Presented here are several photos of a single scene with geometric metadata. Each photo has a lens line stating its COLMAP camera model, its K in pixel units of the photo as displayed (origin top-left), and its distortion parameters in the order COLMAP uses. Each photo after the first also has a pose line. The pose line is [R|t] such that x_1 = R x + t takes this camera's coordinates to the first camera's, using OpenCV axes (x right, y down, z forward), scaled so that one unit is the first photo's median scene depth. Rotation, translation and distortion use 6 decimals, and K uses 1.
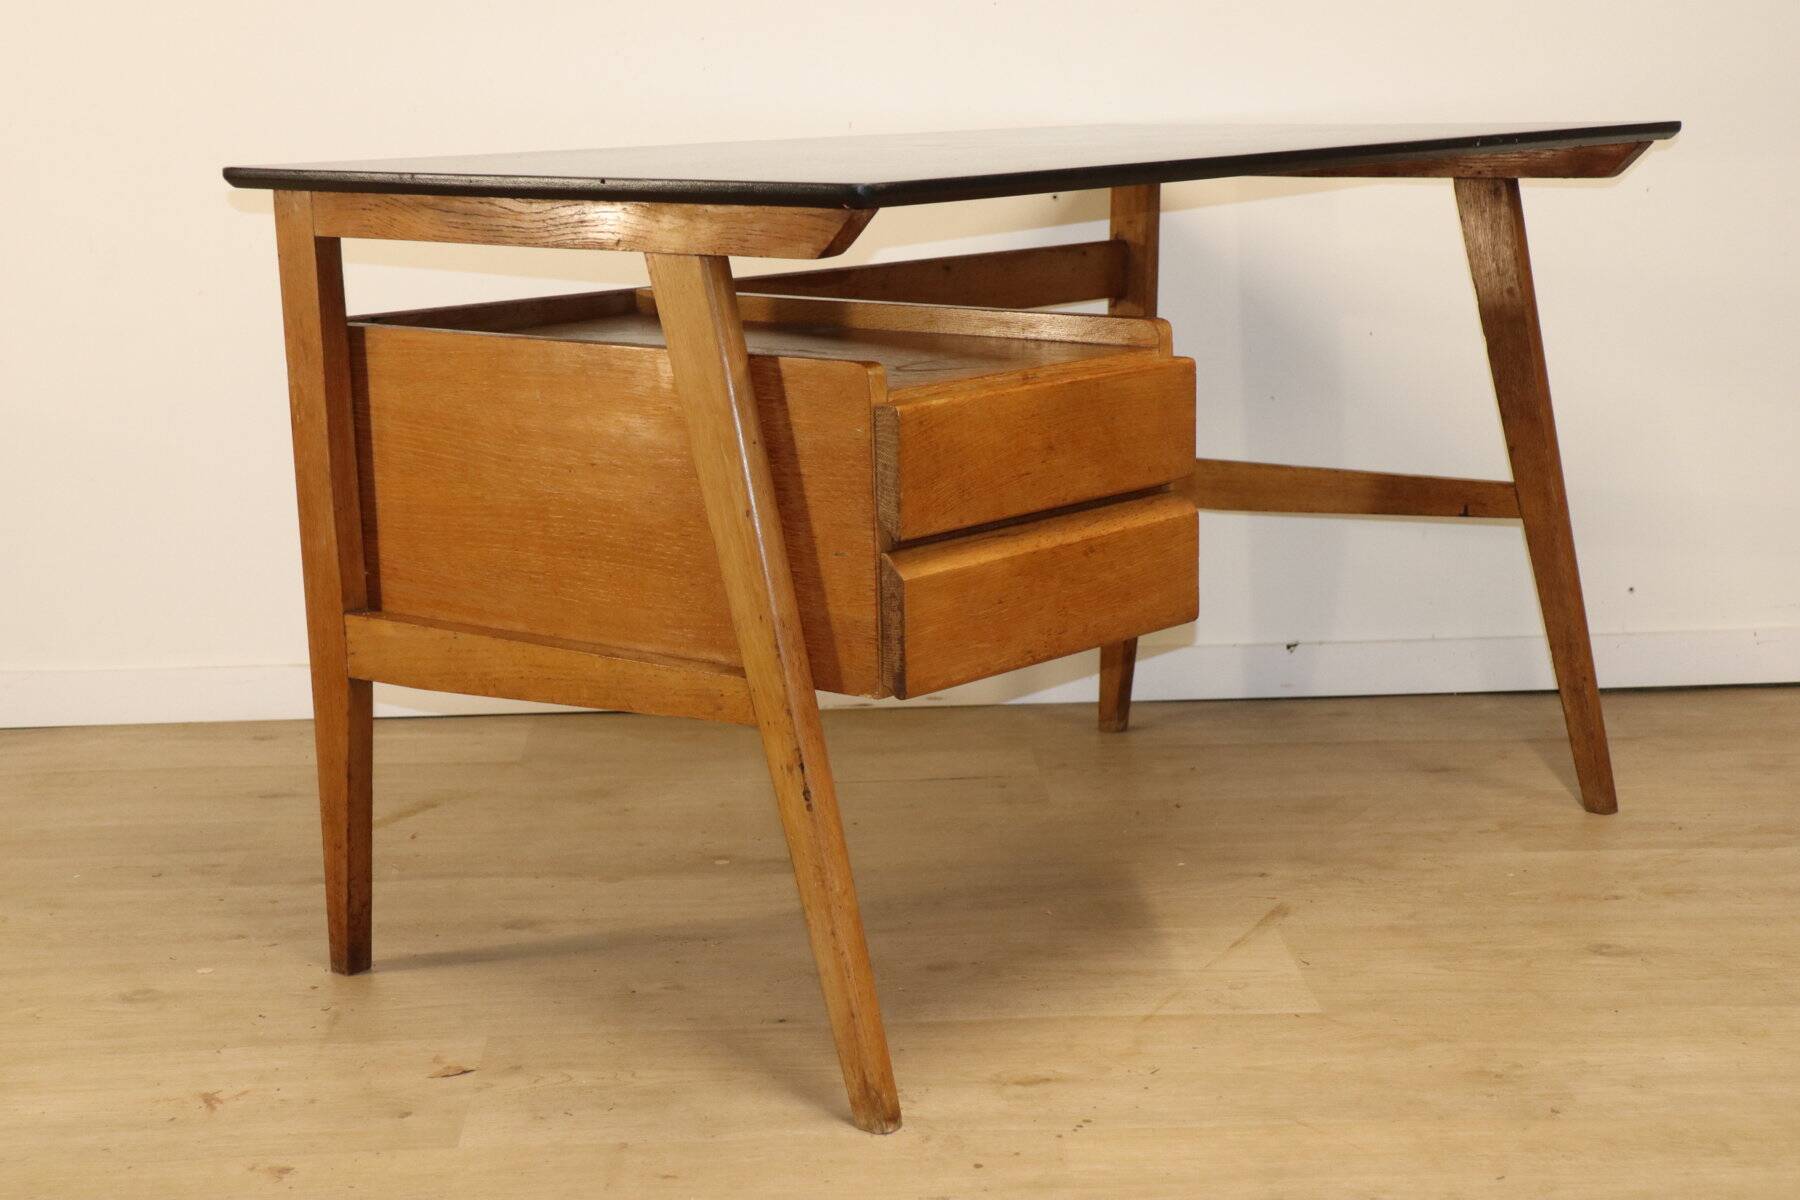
lens RADIAL K [[2914.5, 0, 900.4], [0, 2914.5, 622.2], [0, 0, 1]] dist [0.197100, 0.000000]
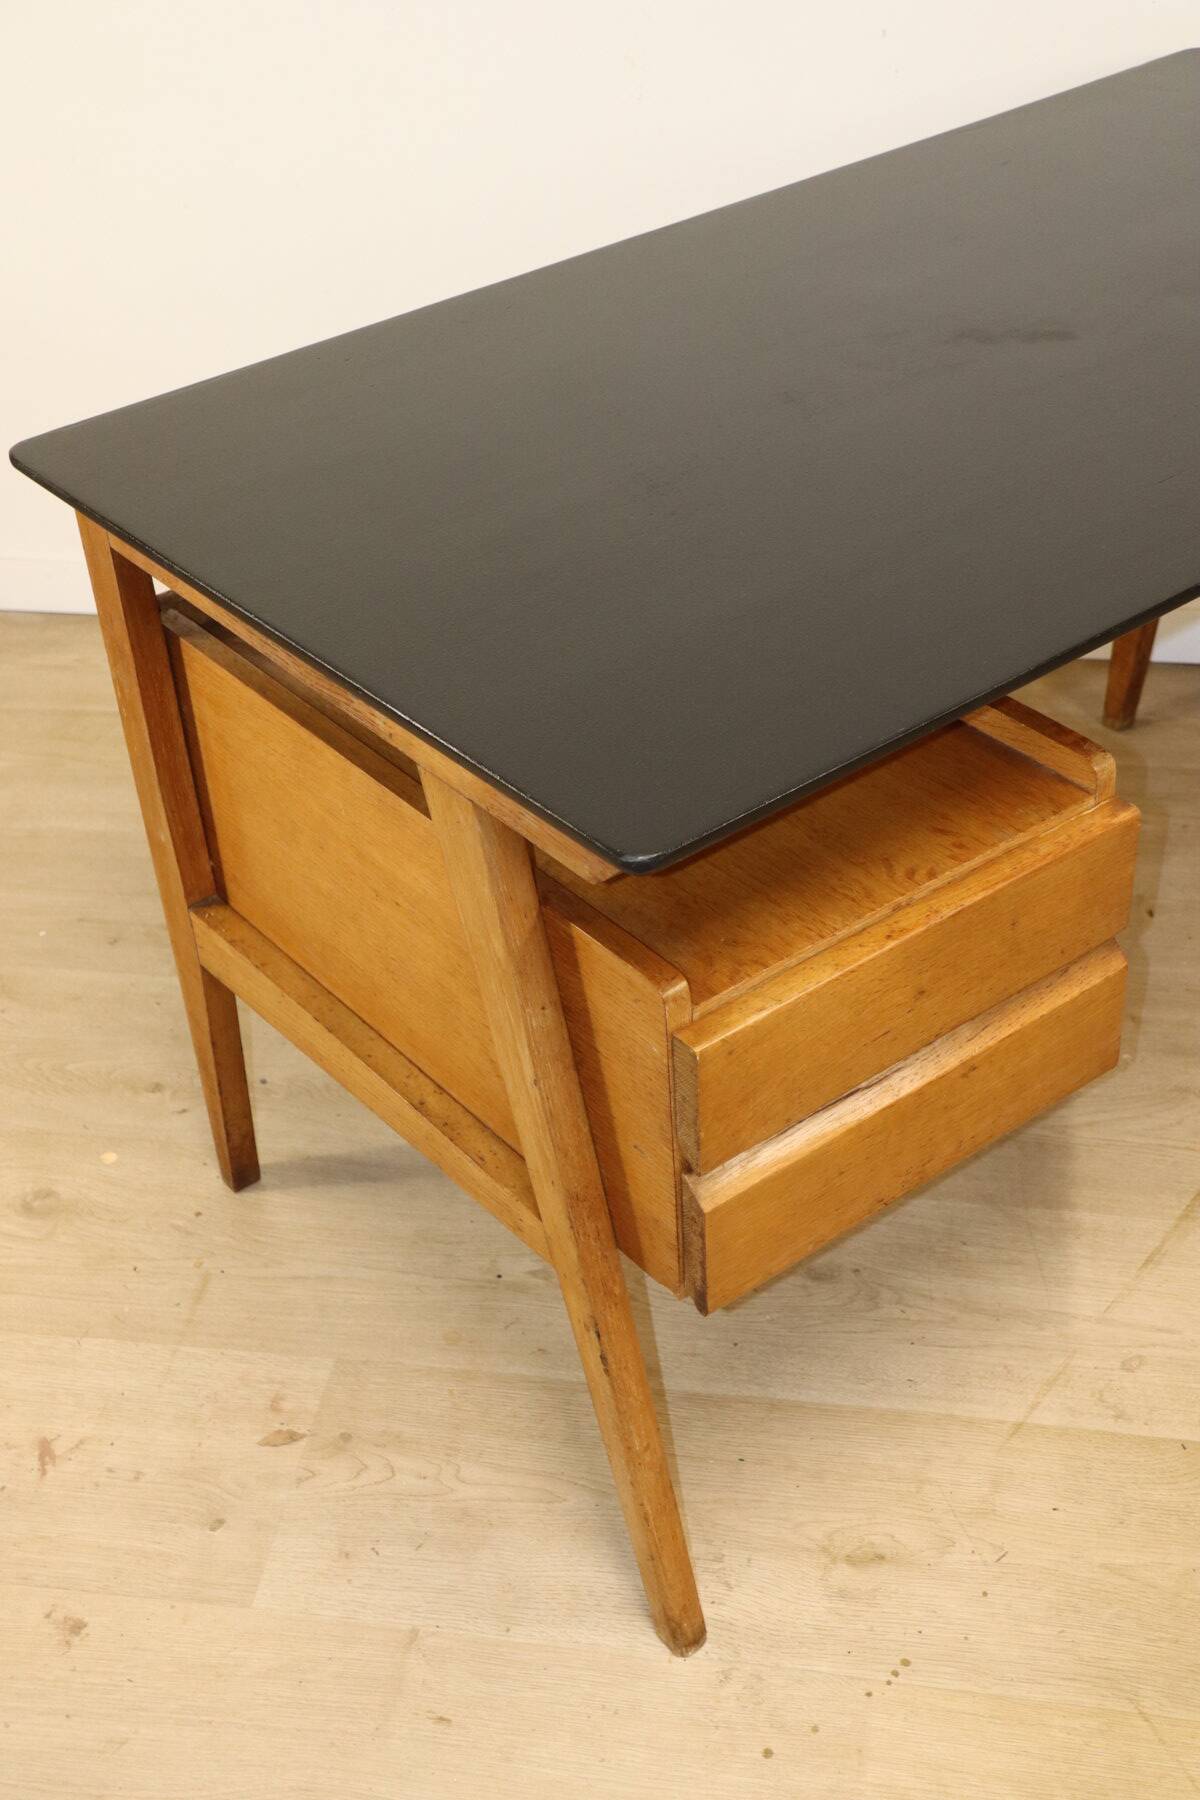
lens RADIAL K [[2308.9, 0, 606.2], [0, 2308.9, 936.7], [0, 0, 1]] dist [0.119621, 0.000000]
pose [[0.979335, 0.099395, -0.176135, 0.070991], [-0.012655, 0.899311, 0.437126, -0.323927], [0.201848, -0.425864, 0.881985, 0.386197]]
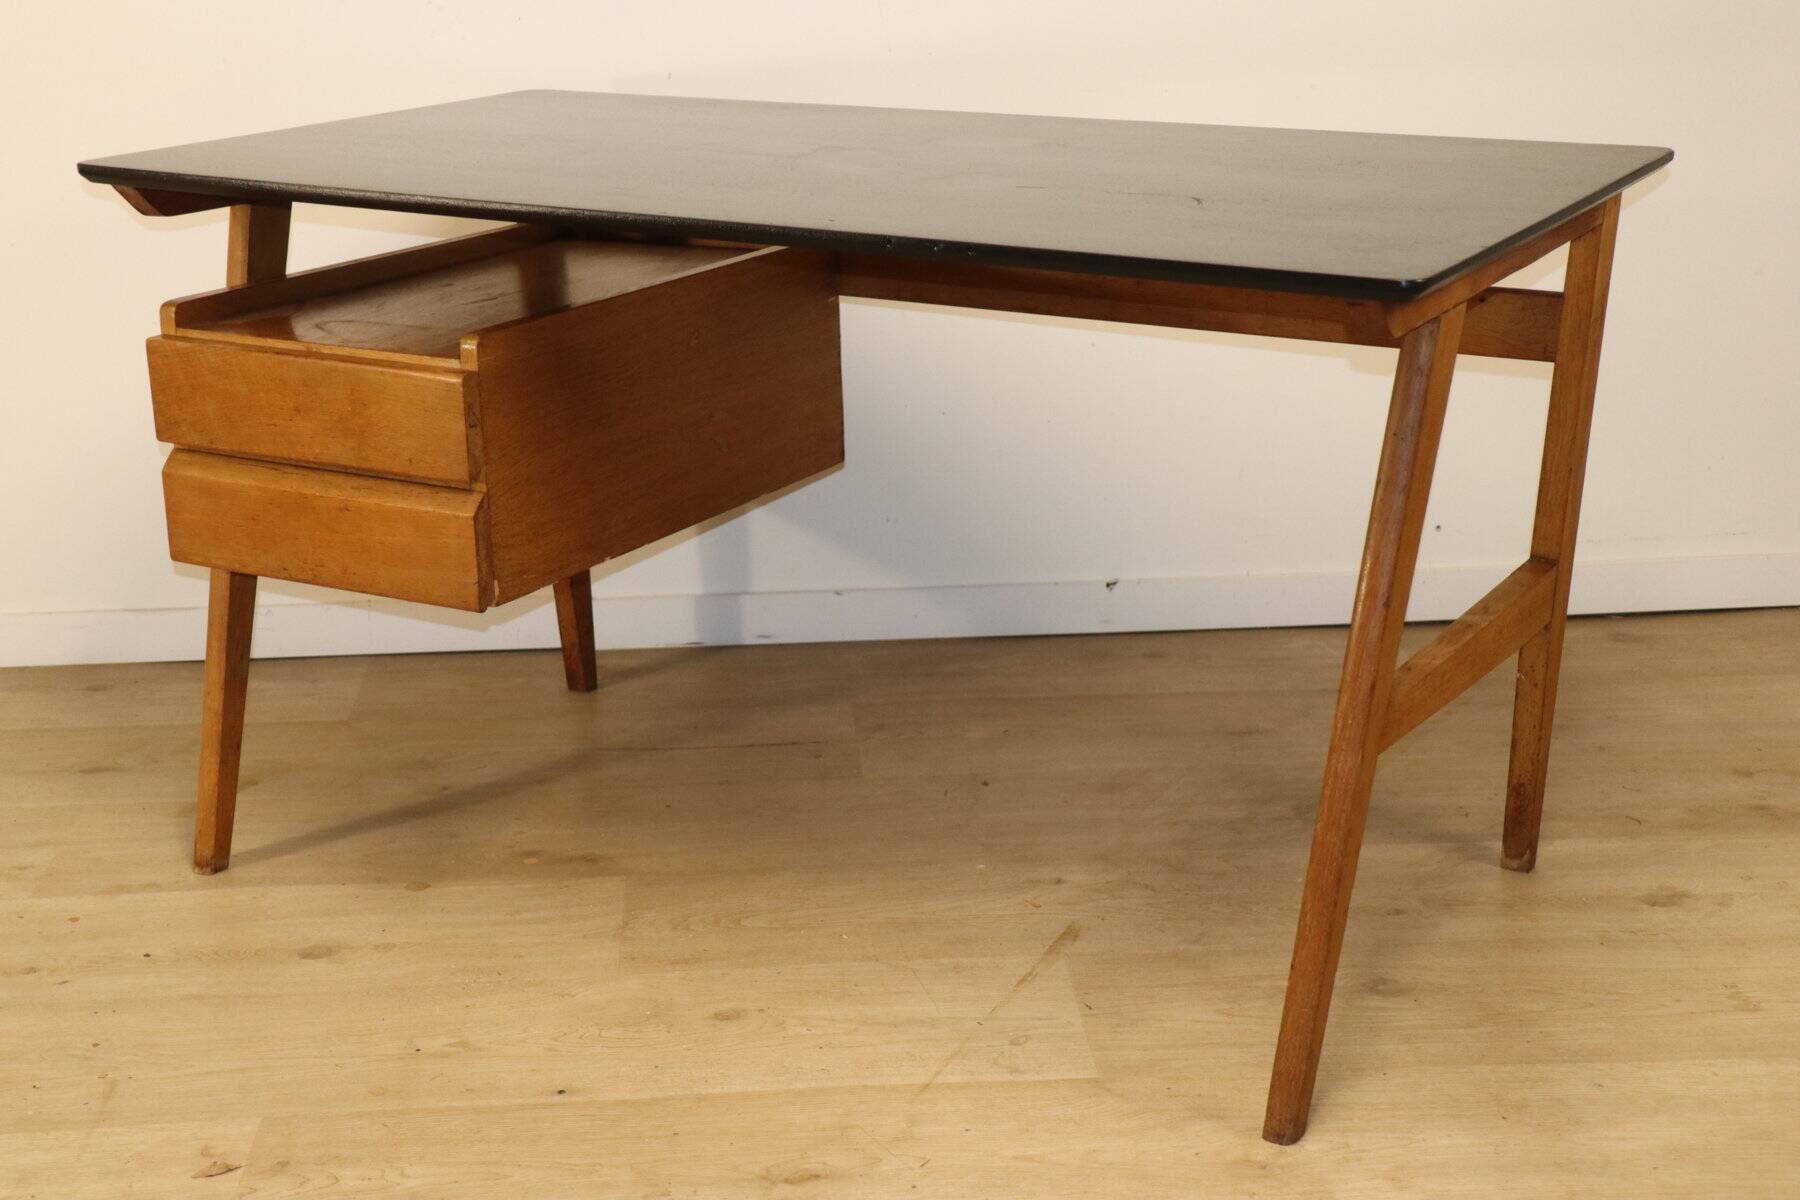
lens RADIAL K [[2681.1, 0, 893.3], [0, 2681.1, 612.6], [0, 0, 1]] dist [0.156836, 0.000000]
pose [[0.999708, -0.004370, 0.023758, 0.051826], [0.001611, 0.993372, 0.114929, -0.132548], [-0.024102, -0.114858, 0.993090, 0.098769]]
